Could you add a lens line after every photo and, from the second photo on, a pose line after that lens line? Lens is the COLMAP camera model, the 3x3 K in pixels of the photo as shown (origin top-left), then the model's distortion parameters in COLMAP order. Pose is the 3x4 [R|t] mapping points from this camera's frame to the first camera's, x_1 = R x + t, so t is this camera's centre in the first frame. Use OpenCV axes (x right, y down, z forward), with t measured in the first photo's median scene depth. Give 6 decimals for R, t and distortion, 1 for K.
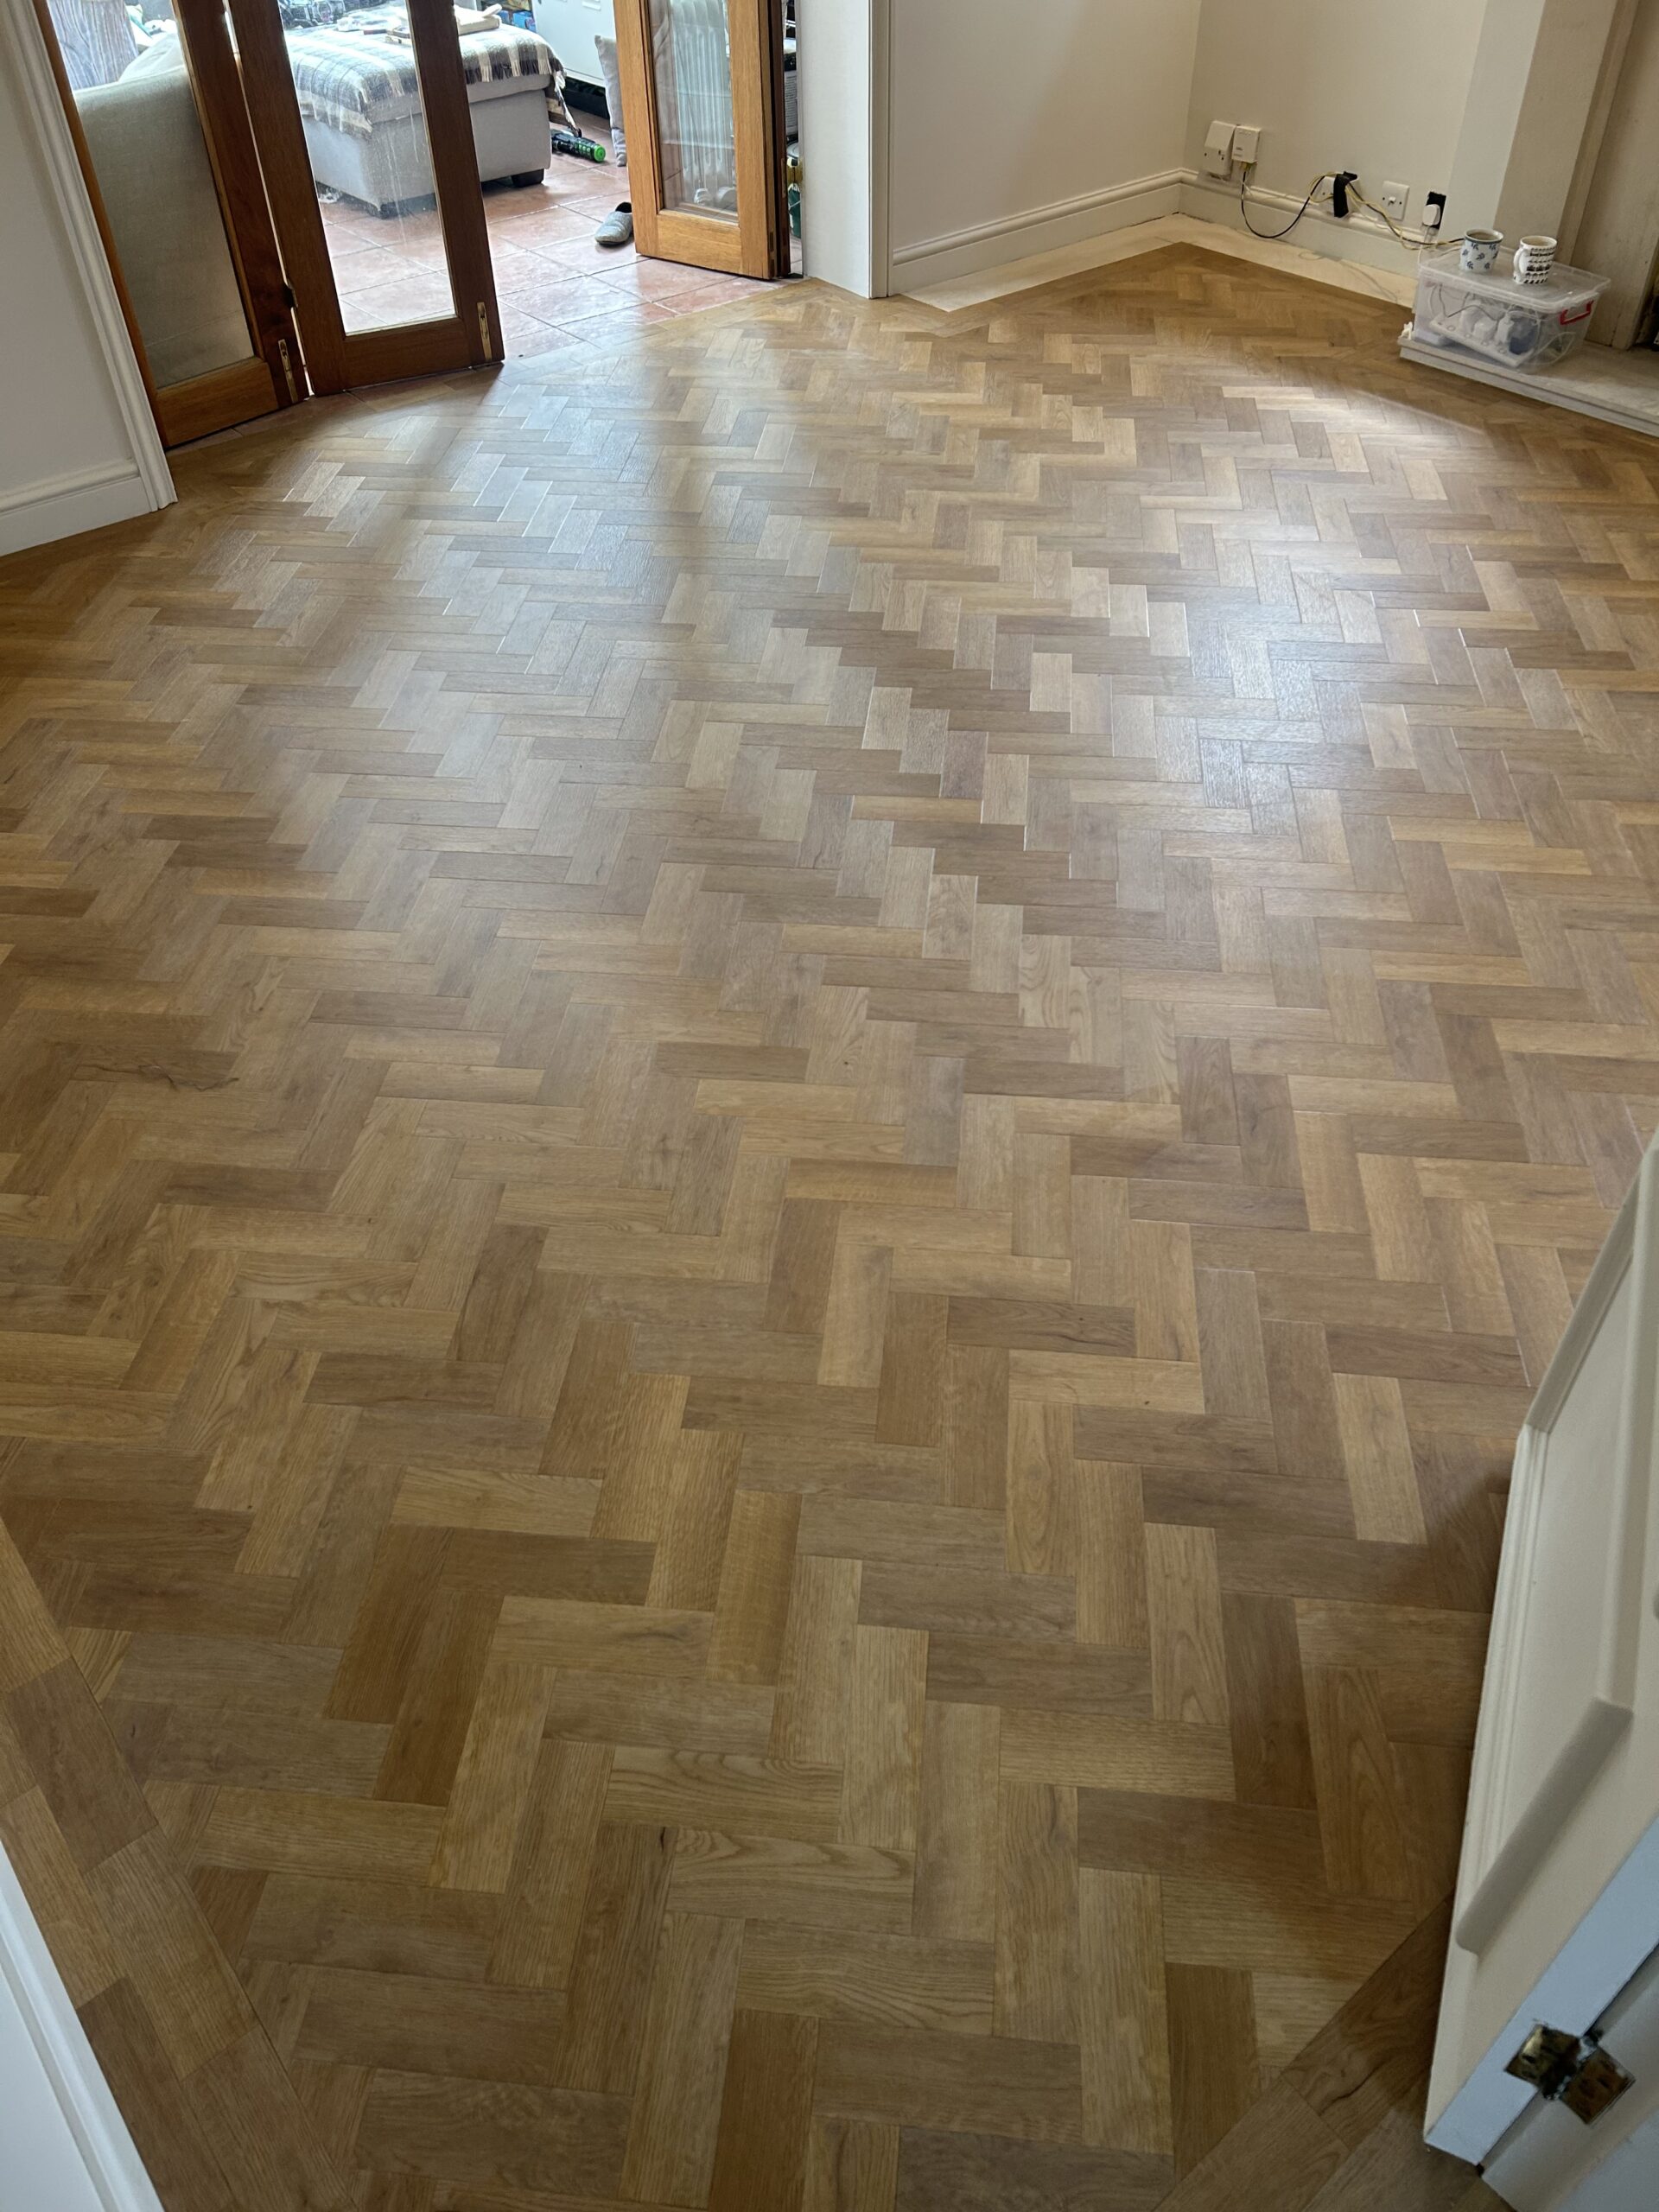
lens RADIAL K [[1639.9, 0, 829.5], [0, 1639.9, 1106.0], [0, 0, 1]] dist [0.069113, -0.079638]
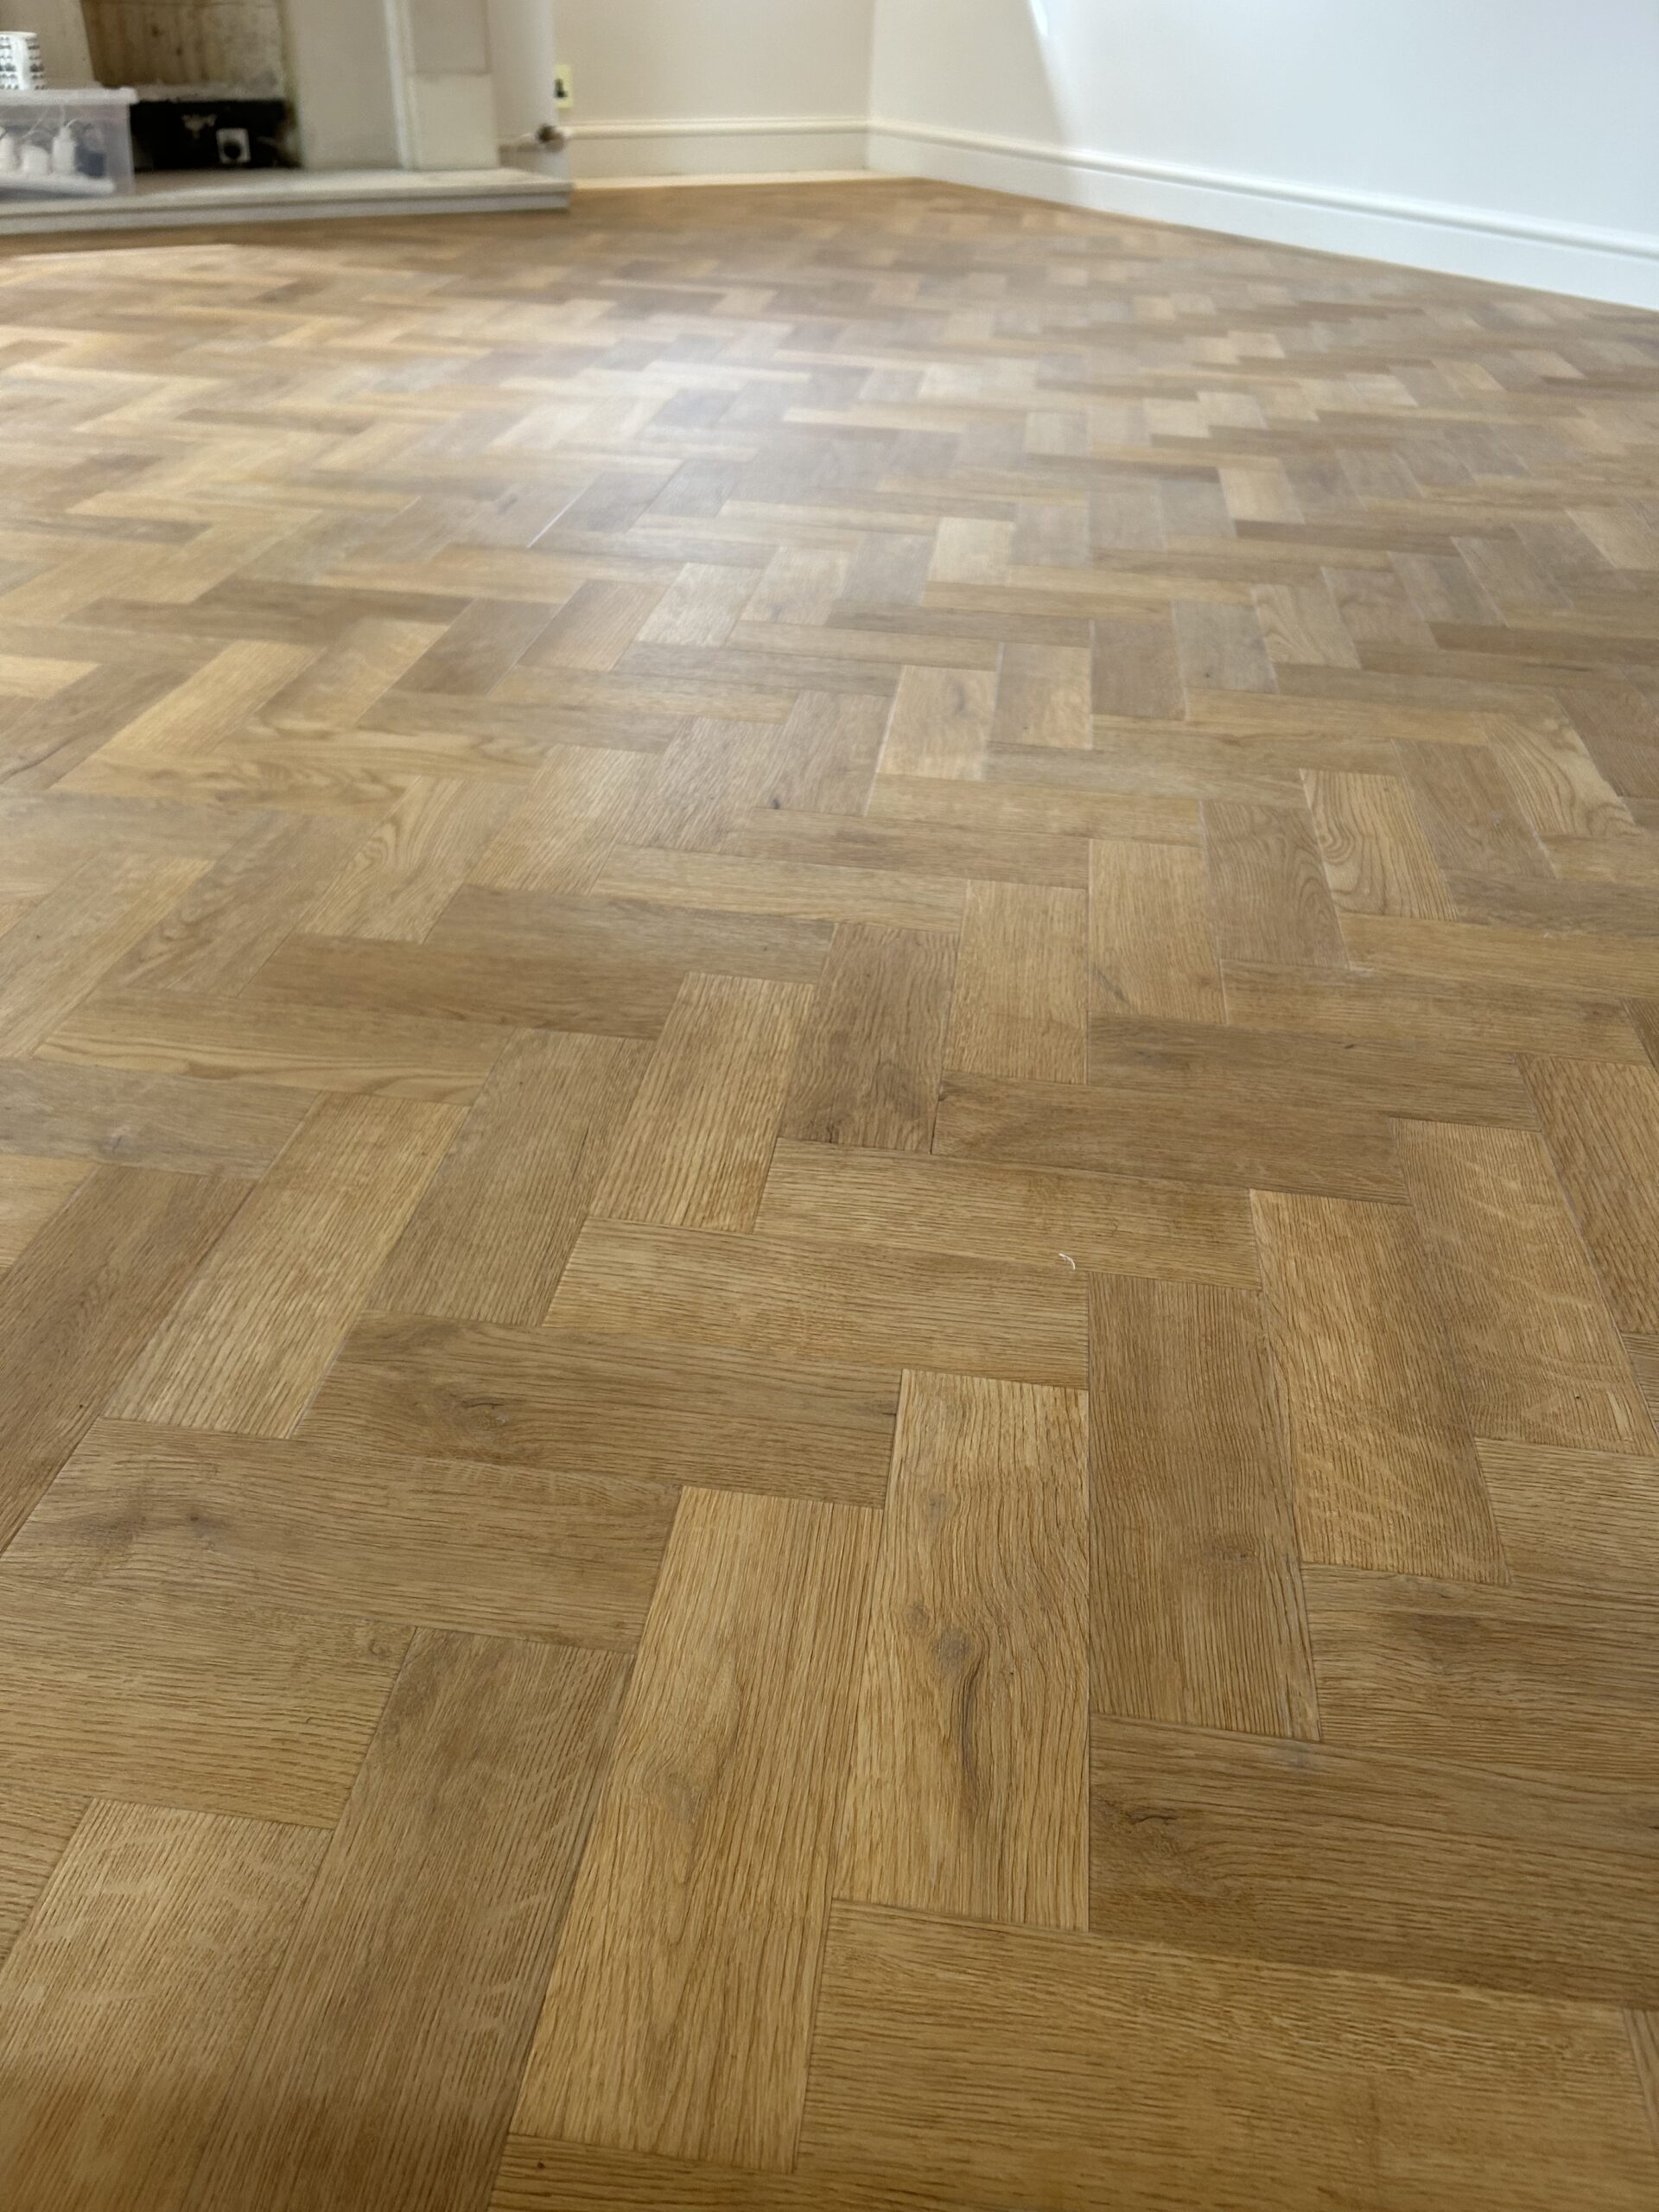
lens RADIAL K [[1673.3, 0, 836.0], [0, 1673.3, 1106.1], [0, 0, 1]] dist [0.033553, -0.039381]
pose [[0.014927, -0.547887, 0.836419, -0.444635], [0.654888, 0.637478, 0.405886, -0.282880], [-0.755579, 0.541702, 0.368320, 0.711569]]
